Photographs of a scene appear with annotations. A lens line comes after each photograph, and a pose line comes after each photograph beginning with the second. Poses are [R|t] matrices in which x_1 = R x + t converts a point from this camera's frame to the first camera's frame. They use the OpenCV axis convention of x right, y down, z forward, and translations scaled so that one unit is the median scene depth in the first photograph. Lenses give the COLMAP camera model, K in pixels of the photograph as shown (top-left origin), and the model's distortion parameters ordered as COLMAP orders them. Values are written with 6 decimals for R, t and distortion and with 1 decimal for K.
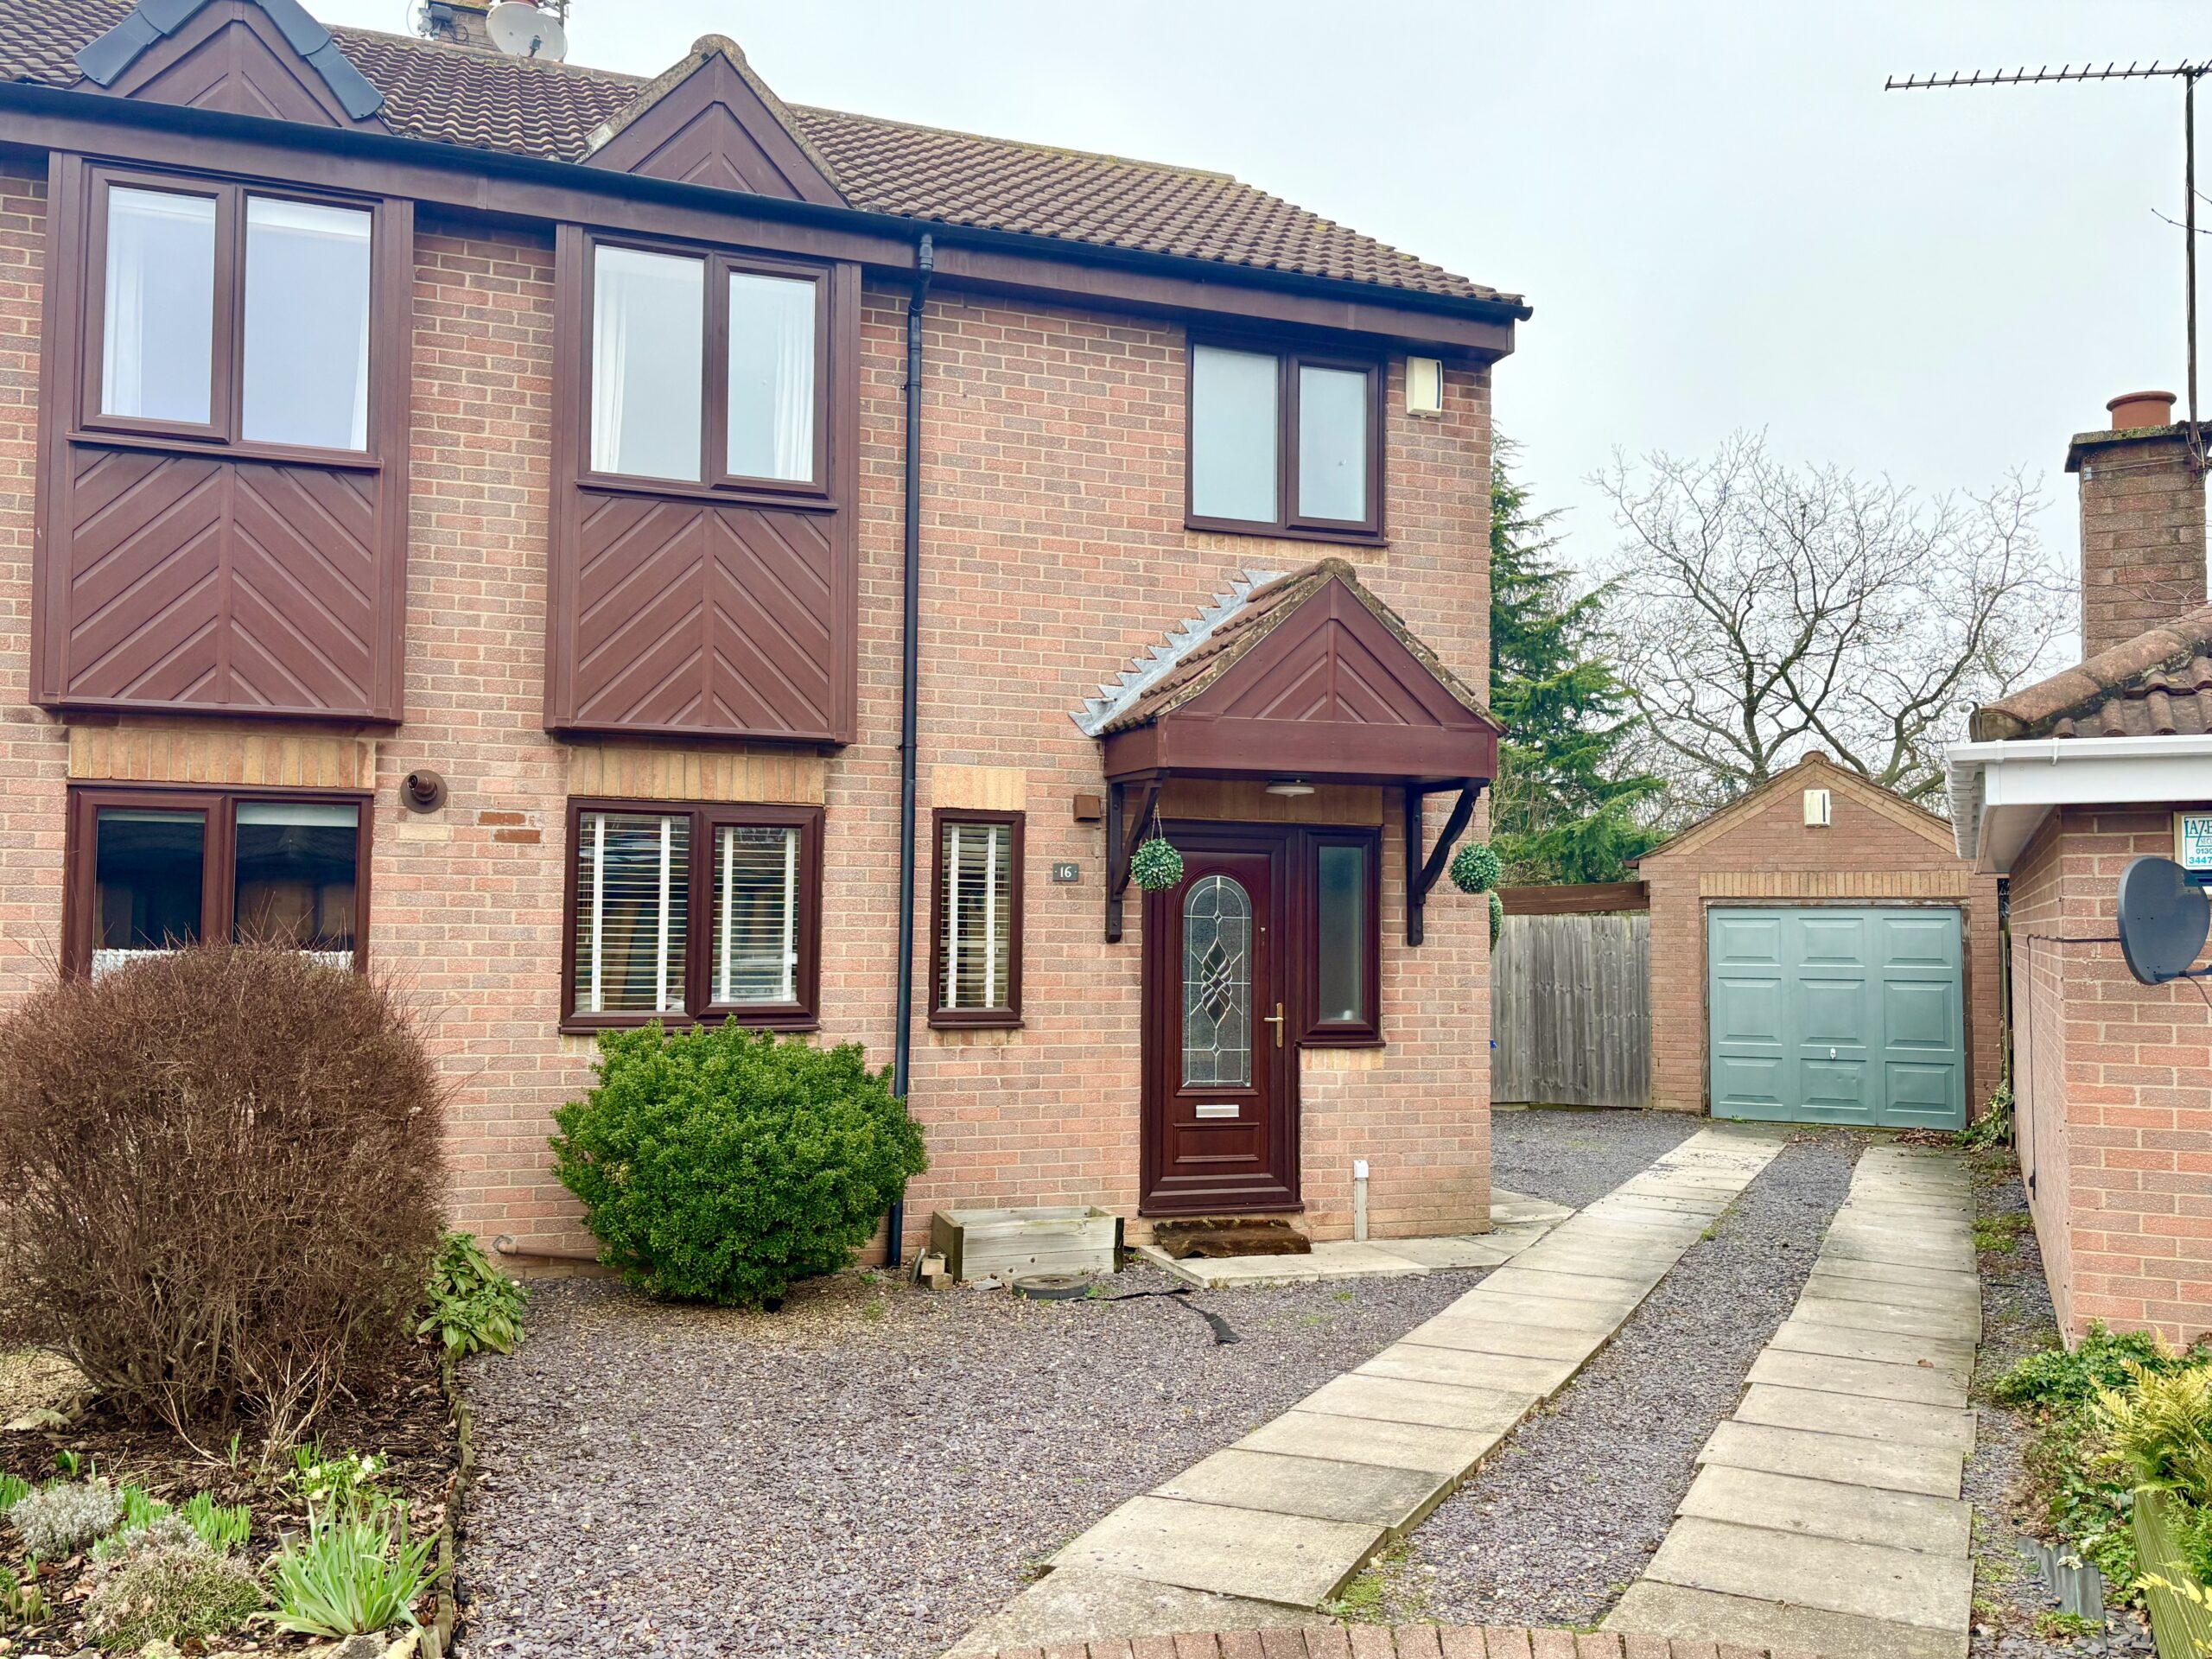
lens RADIAL K [[1662.3, 0, 1103.4], [0, 1662.3, 849.7], [0, 0, 1]] dist [-0.033144, 0.000528]
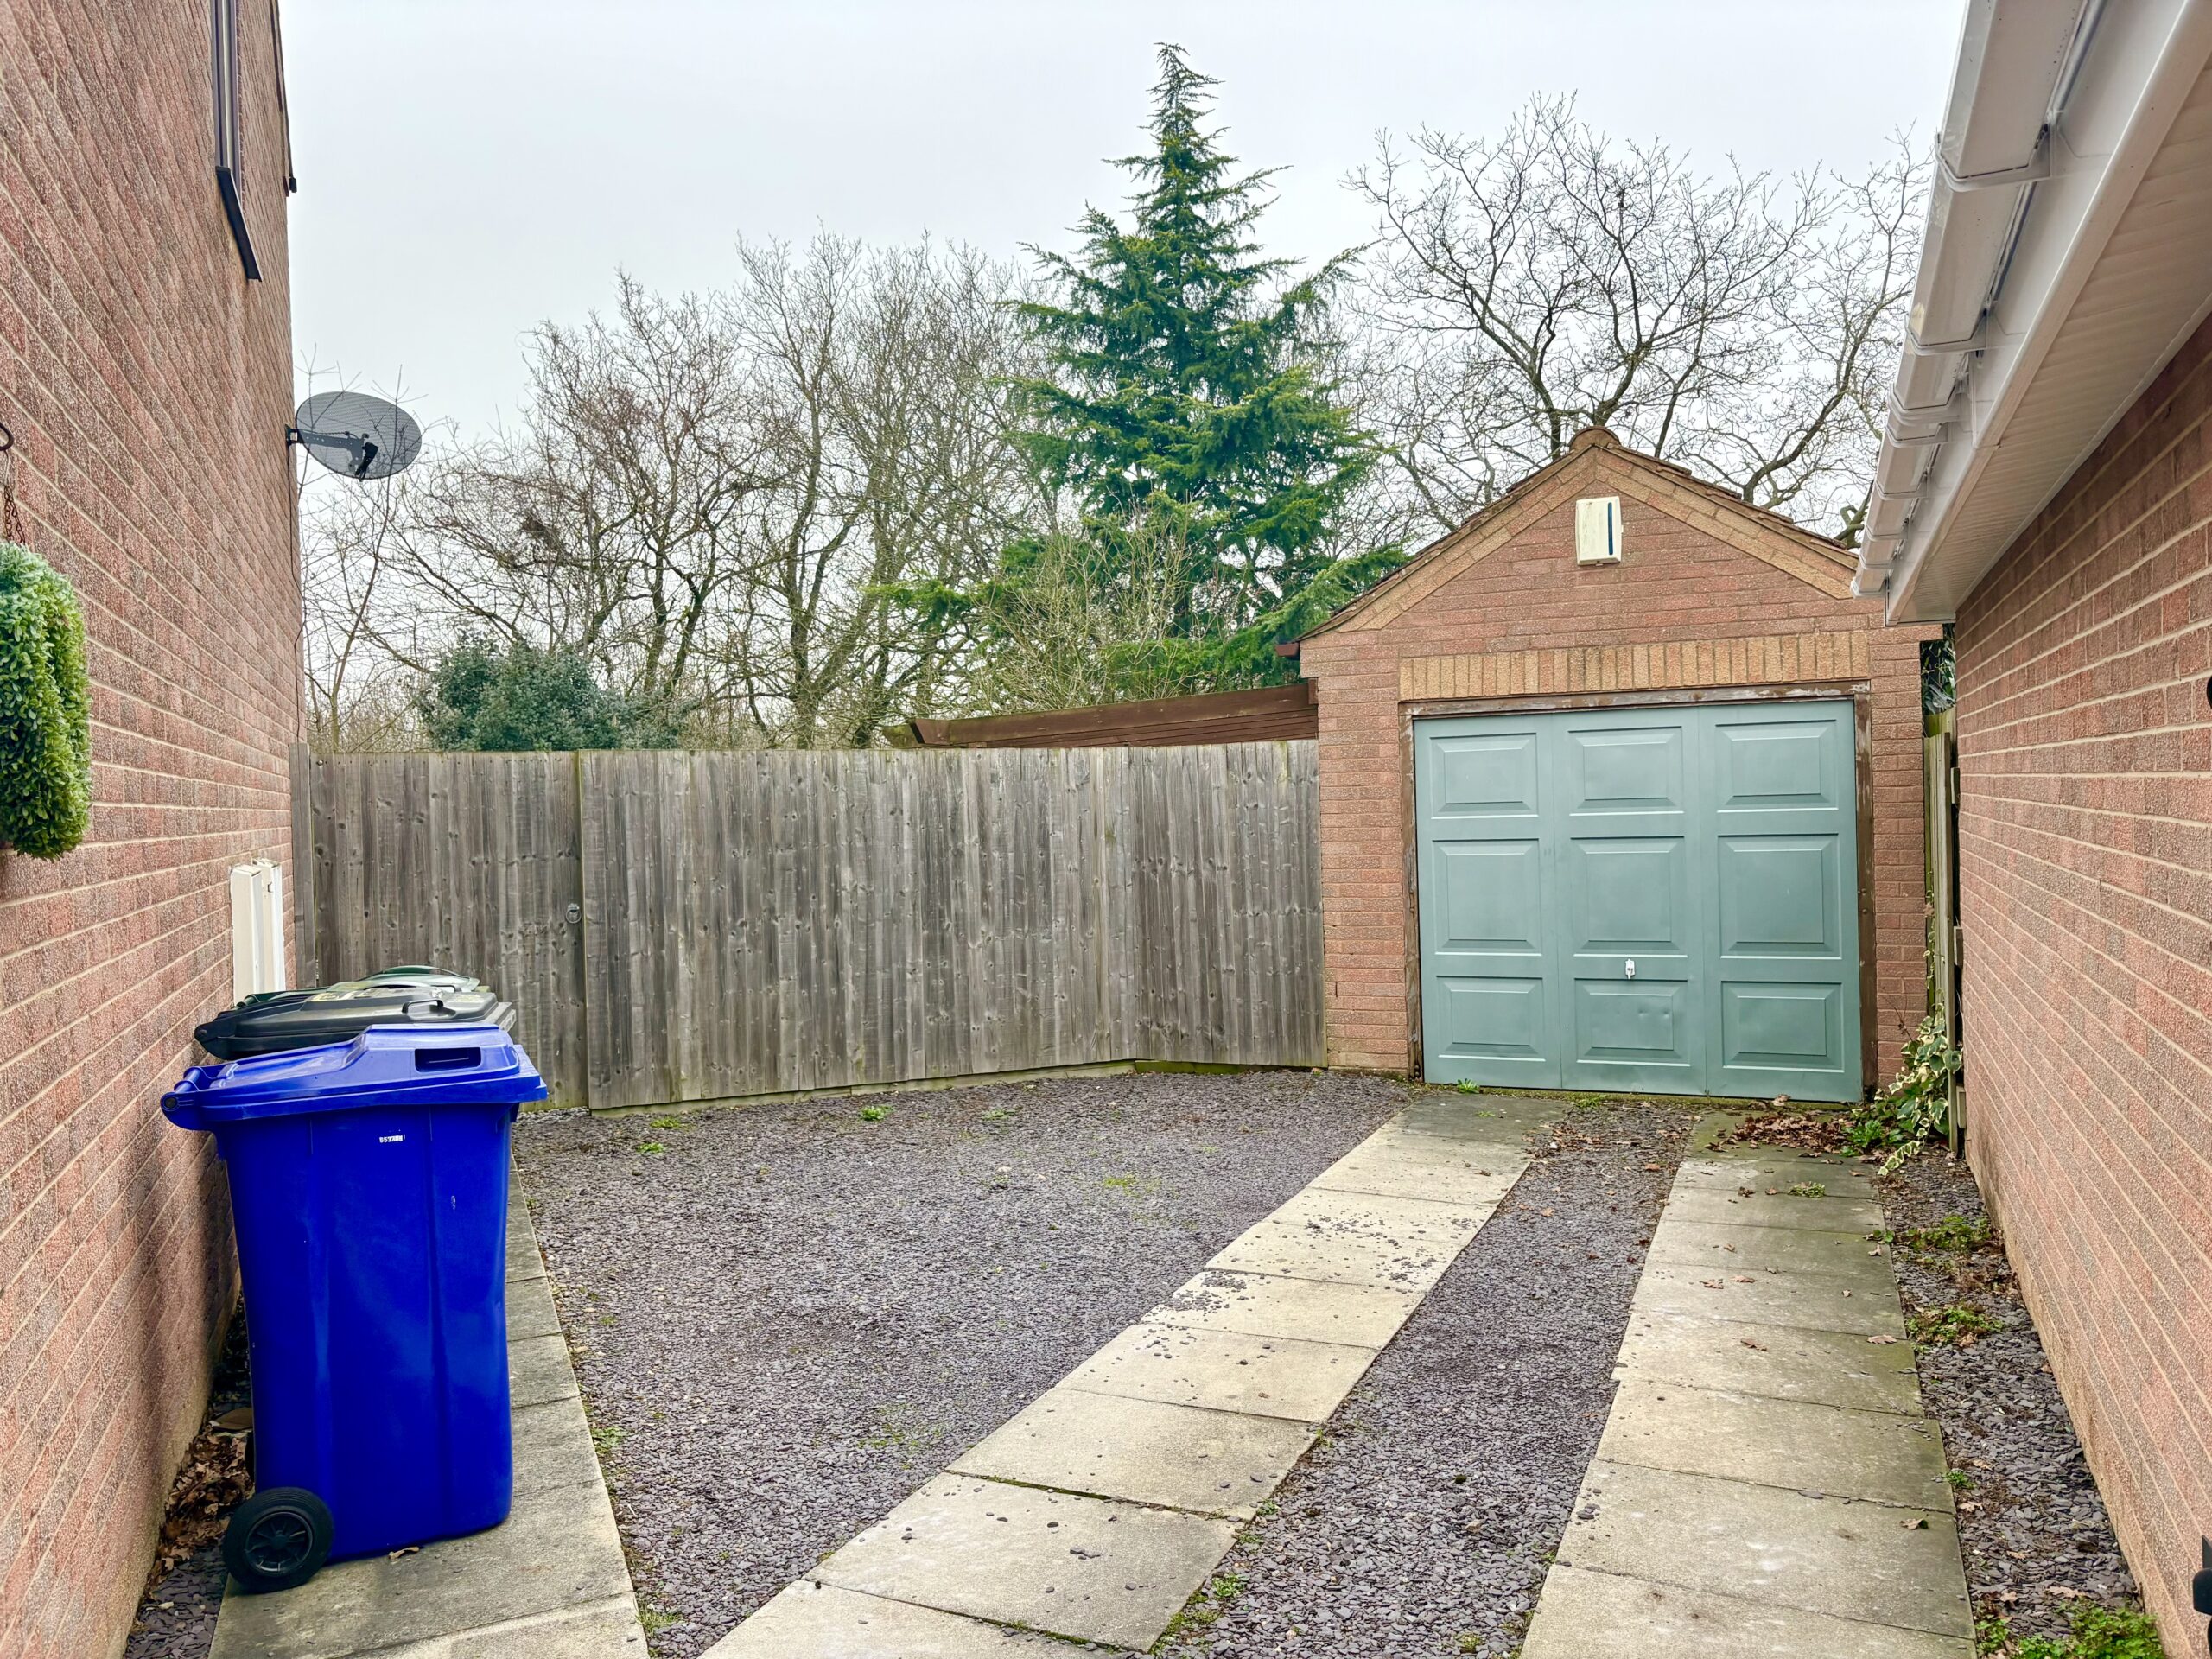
lens RADIAL K [[1614.5, 0, 1093.1], [0, 1614.5, 872.1], [0, 0, 1]] dist [0.023541, -0.069174]
pose [[0.997200, -0.041755, 0.062036, 0.217842], [0.035764, 0.994860, 0.094733, 0.030618], [-0.065672, -0.092250, 0.993568, 0.447288]]
